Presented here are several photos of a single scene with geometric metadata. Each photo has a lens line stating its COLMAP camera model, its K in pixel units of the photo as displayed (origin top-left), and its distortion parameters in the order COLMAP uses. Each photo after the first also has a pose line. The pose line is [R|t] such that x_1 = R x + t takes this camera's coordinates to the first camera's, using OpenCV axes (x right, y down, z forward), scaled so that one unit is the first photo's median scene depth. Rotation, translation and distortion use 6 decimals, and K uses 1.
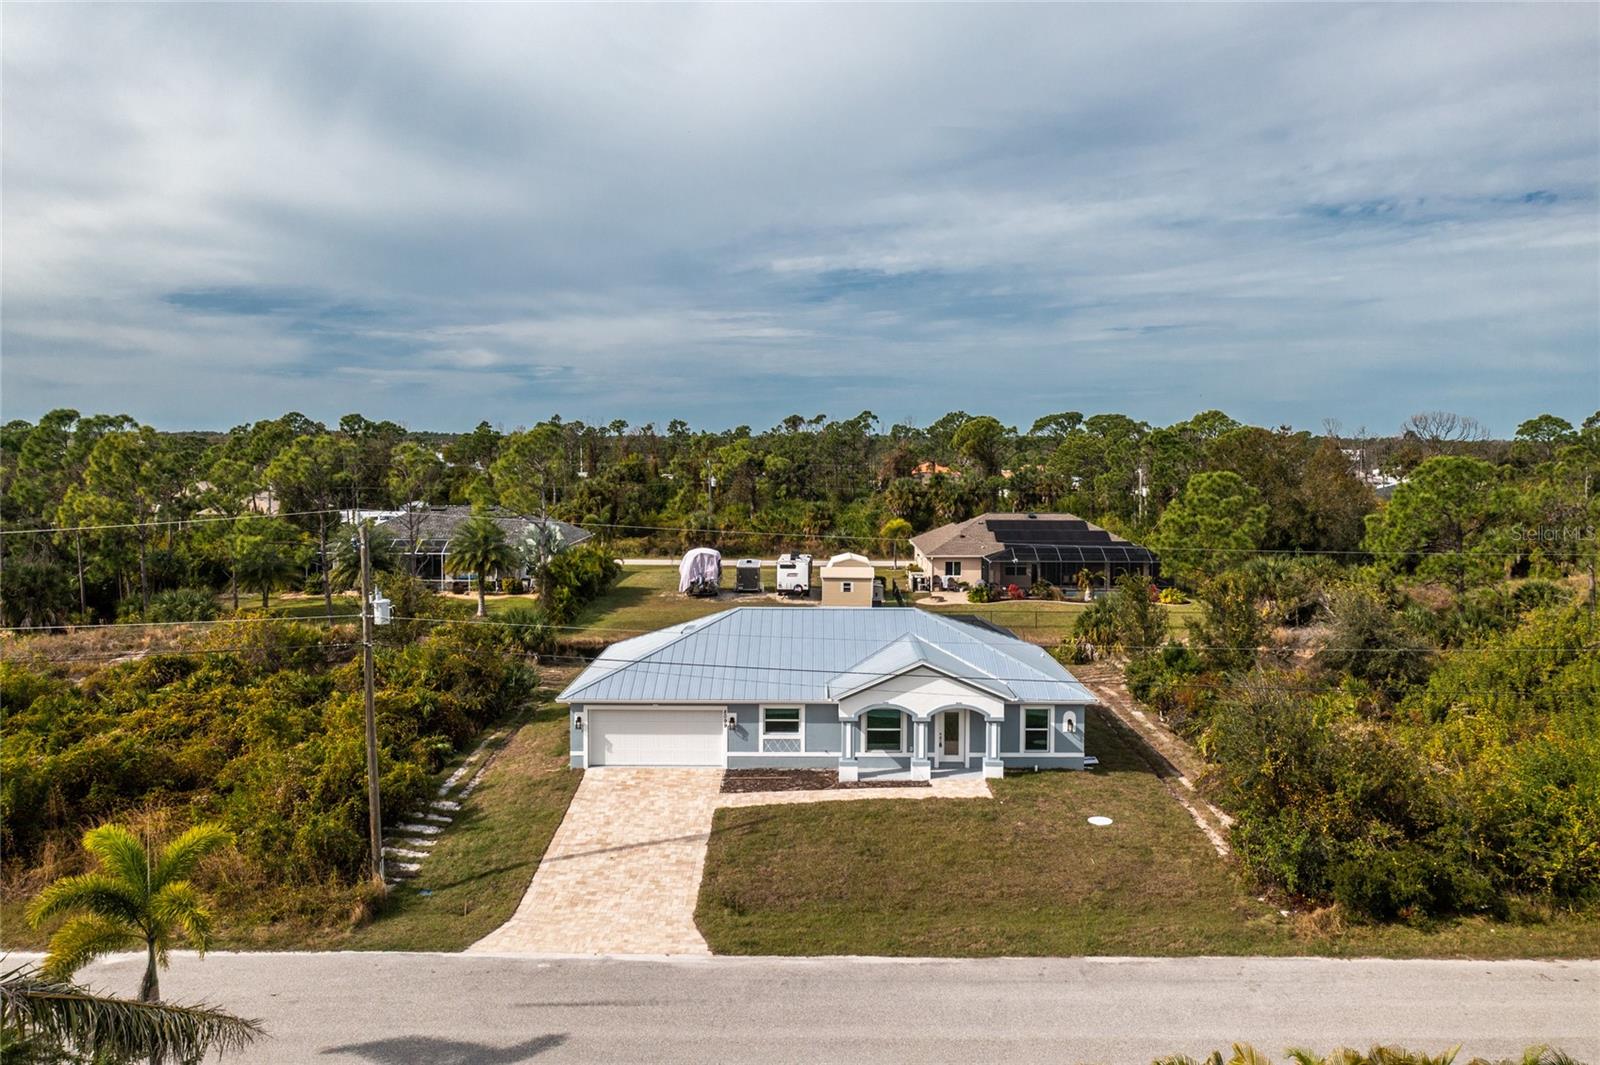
lens RADIAL K [[1274.4, 0, 822.4], [0, 1274.4, 430.9], [0, 0, 1]] dist [0.009301, -0.019971]
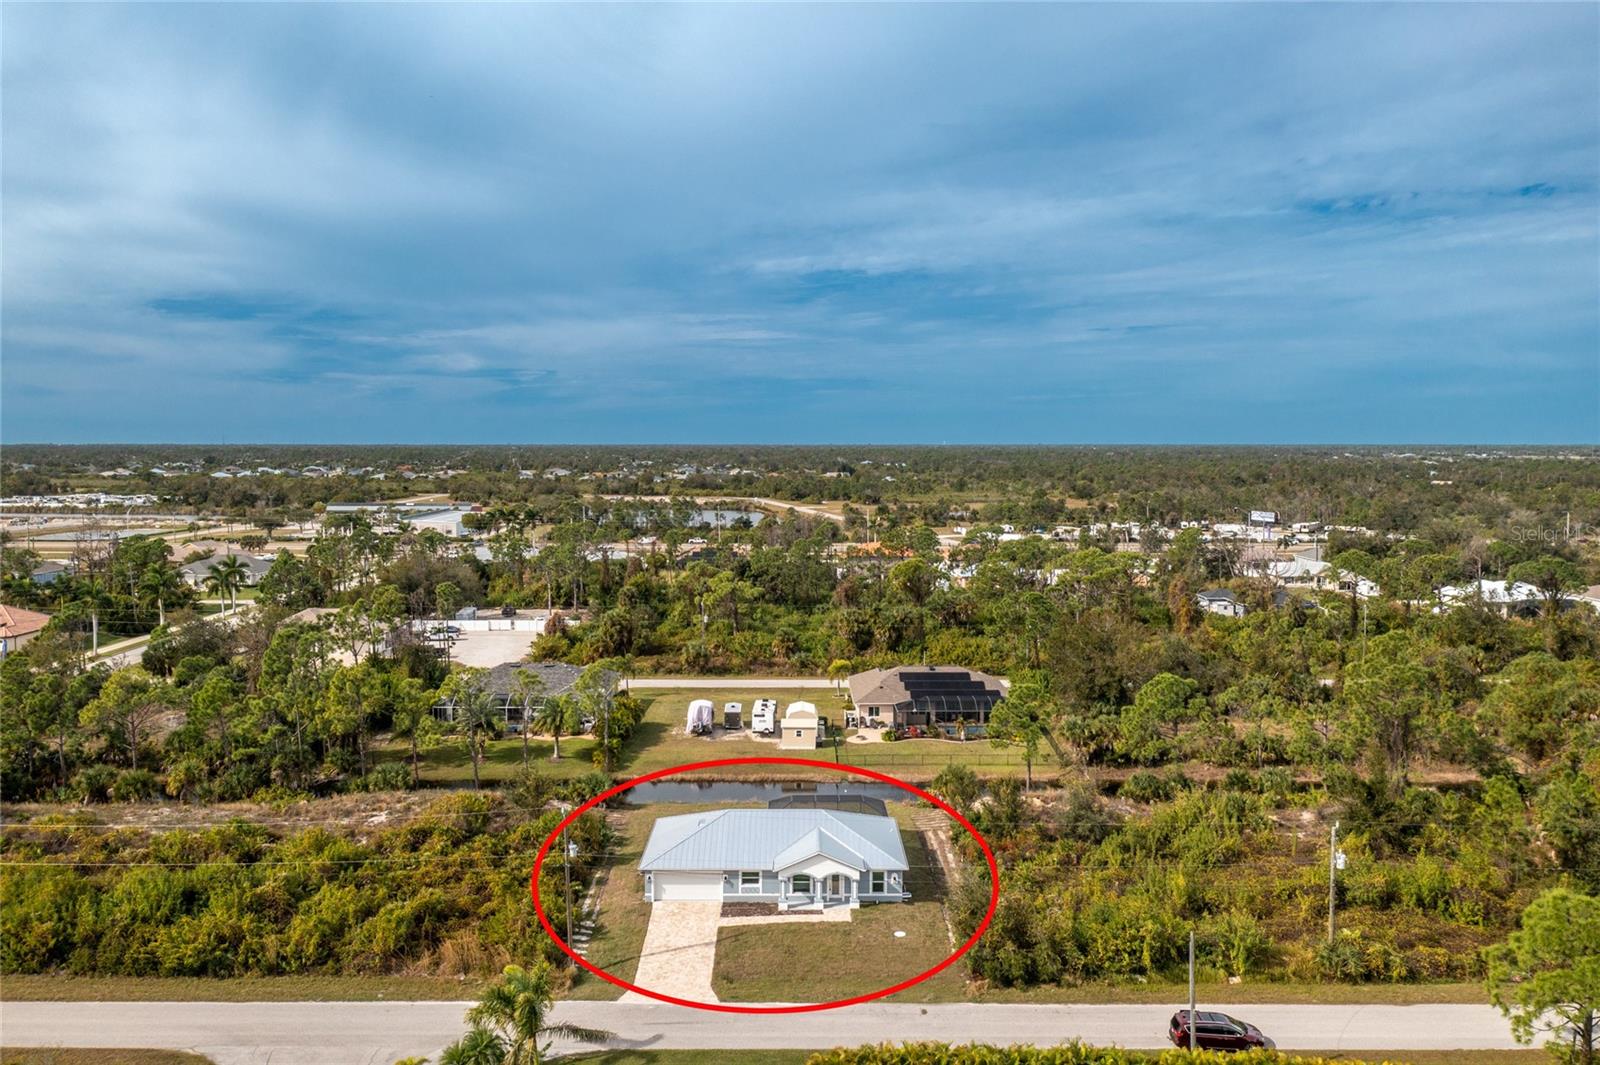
lens RADIAL K [[1274.4, 0, 805.2], [0, 1274.4, 523.5], [0, 0, 1]] dist [0.009301, -0.019971]
pose [[1.000000, 0.000370, -0.000333, 0.024662], [-0.000344, 0.997170, 0.075181, -0.216234], [0.000360, -0.075181, 0.997170, -0.430386]]
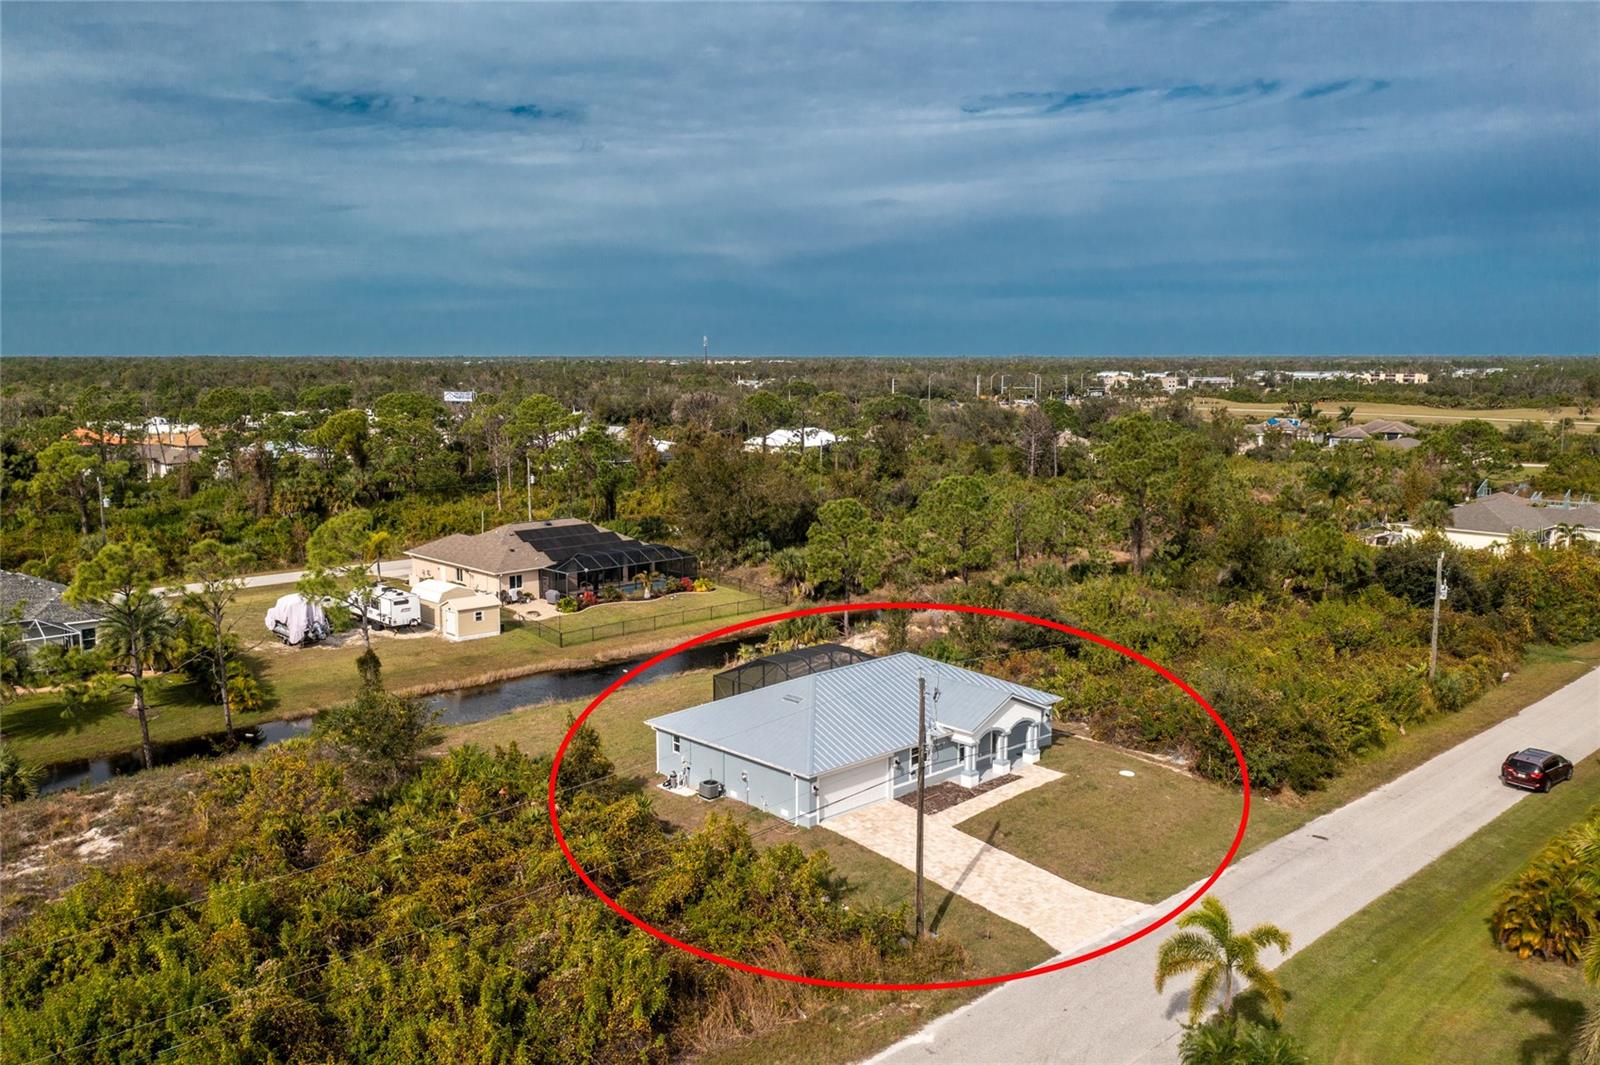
lens RADIAL K [[1274.4, 0, 834.3], [0, 1274.4, 597.6], [0, 0, 1]] dist [0.009301, -0.019971]
pose [[0.719410, -0.126782, 0.682917, -0.450968], [-0.009732, 0.981264, 0.192422, -0.087764], [-0.694518, -0.145076, 0.704697, 0.063177]]
